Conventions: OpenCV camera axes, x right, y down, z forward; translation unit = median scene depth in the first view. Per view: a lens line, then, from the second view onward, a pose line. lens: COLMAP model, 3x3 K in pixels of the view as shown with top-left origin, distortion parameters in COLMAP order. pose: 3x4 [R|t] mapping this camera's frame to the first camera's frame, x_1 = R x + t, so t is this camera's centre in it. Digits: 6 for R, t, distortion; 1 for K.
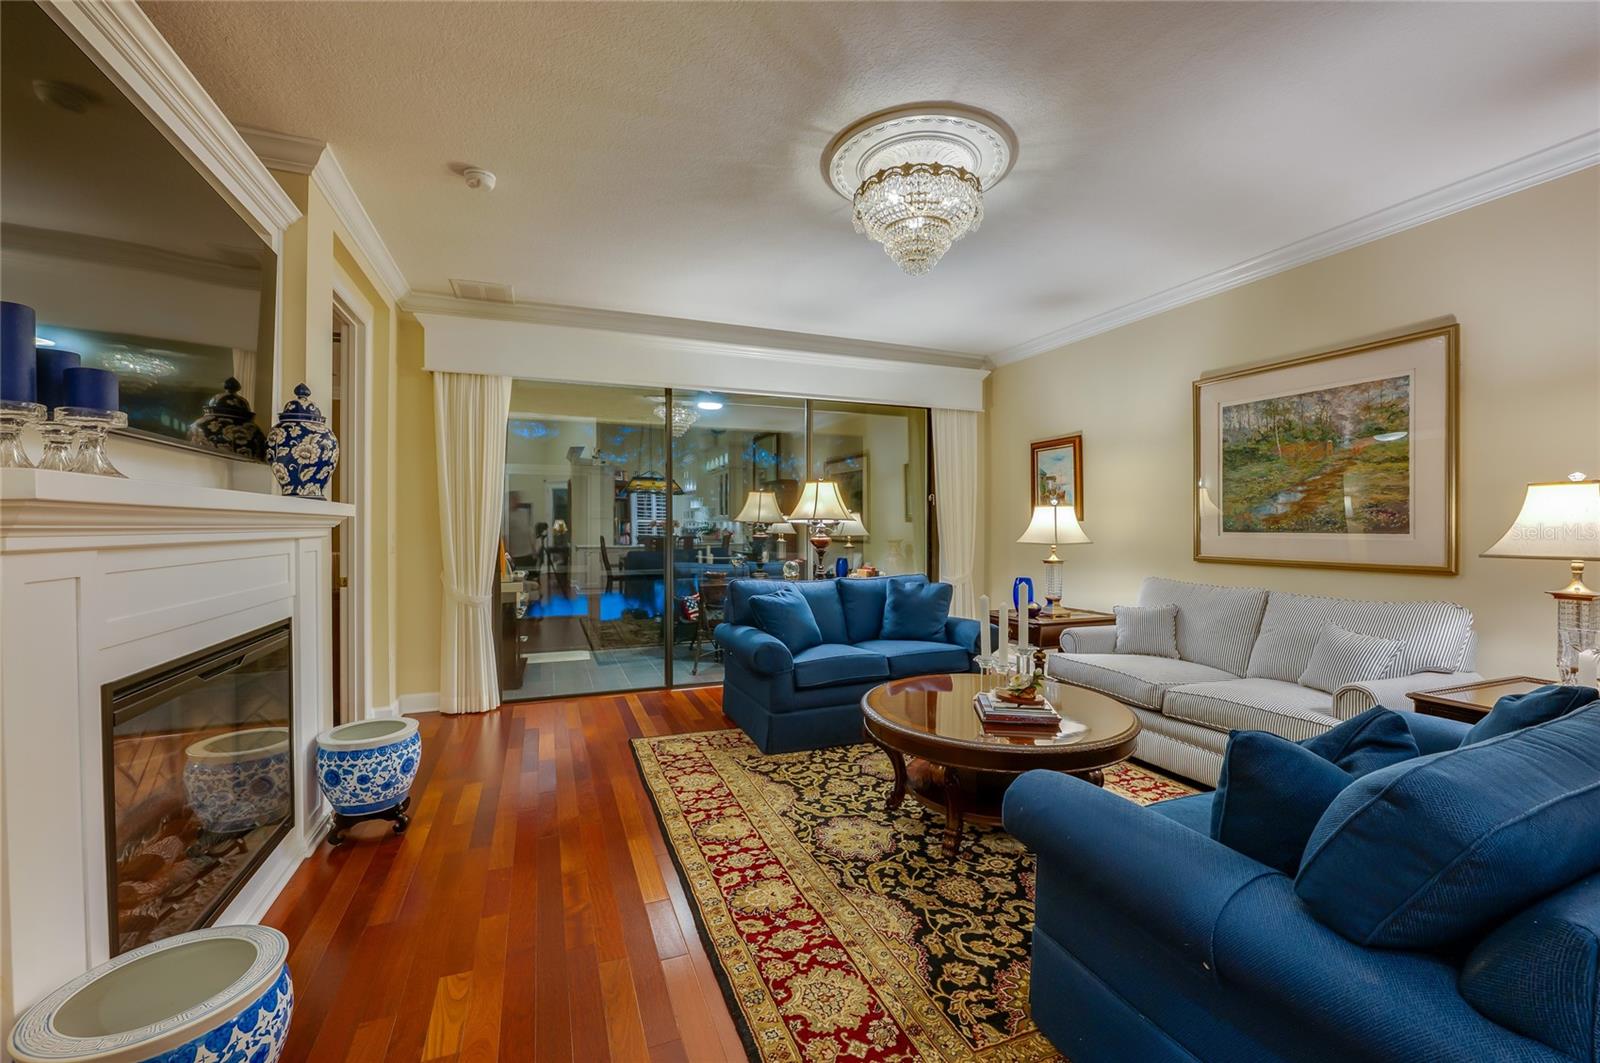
lens RADIAL K [[715.2, 0, 800.0], [0, 715.2, 531.5], [0, 0, 1]] dist [-0.051818, 0.010761]
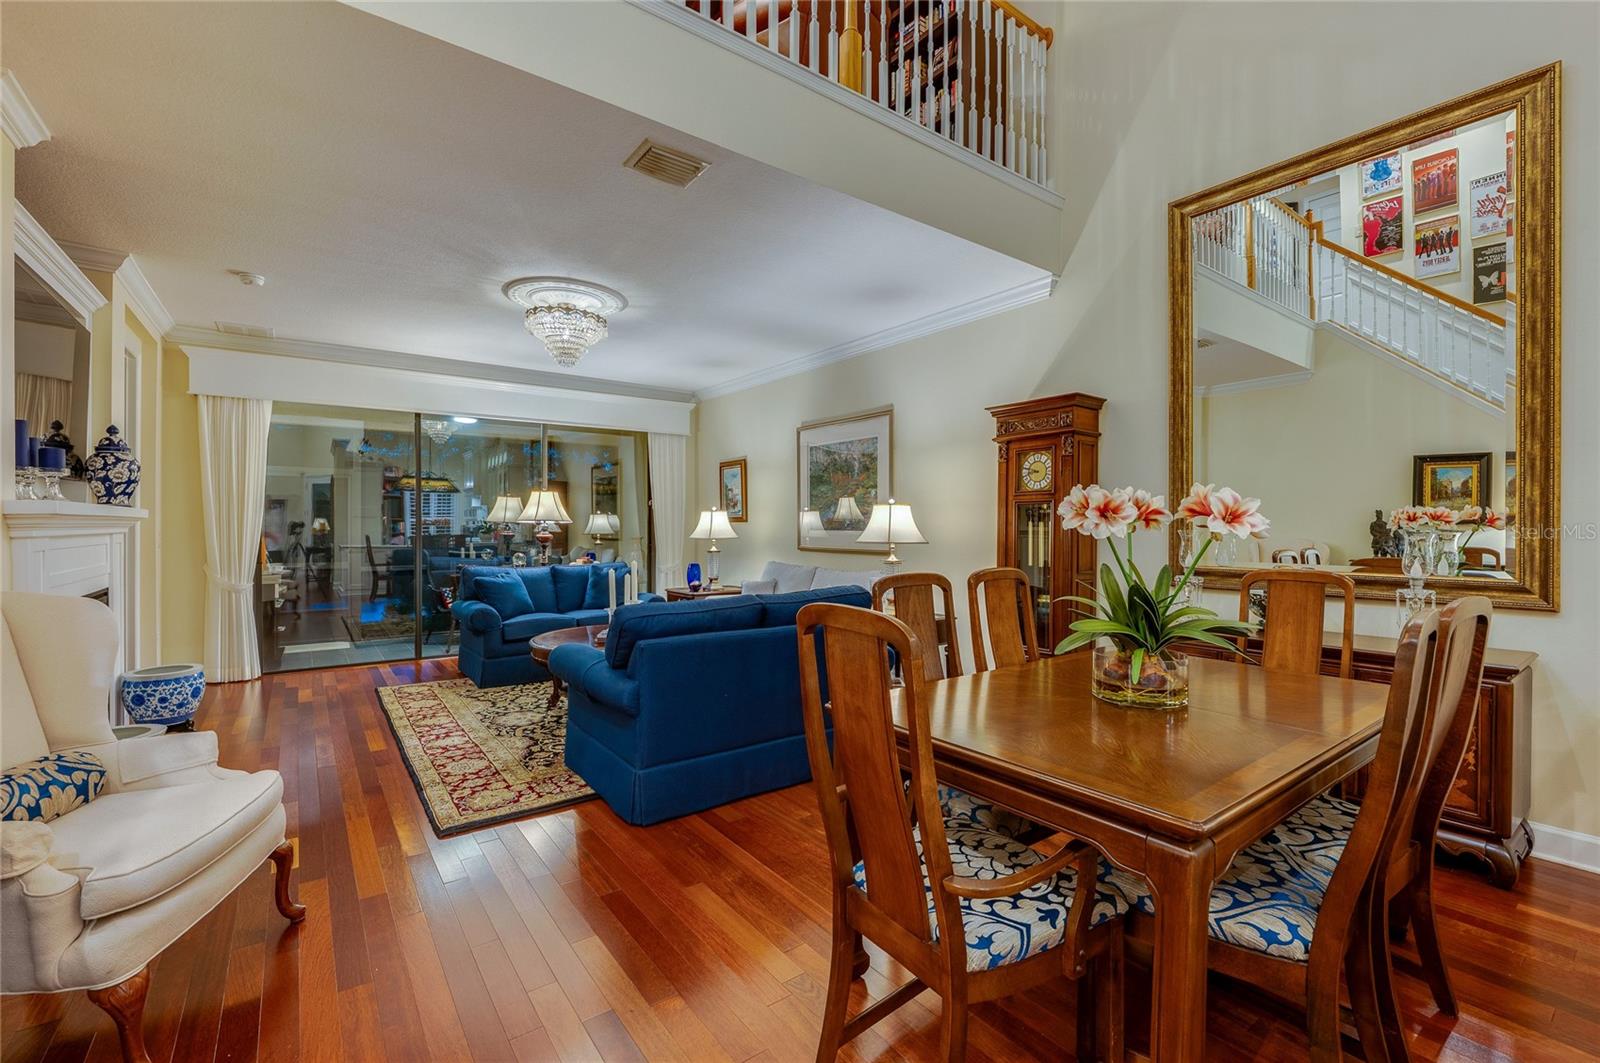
lens RADIAL K [[715.2, 0, 800.0], [0, 715.2, 531.5], [0, 0, 1]] dist [-0.051818, 0.010761]
pose [[0.962612, -0.000478, 0.270884, 0.227419], [0.000279, 1.000000, 0.000774, 0.004259], [-0.270885, -0.000670, 0.962612, -0.638832]]
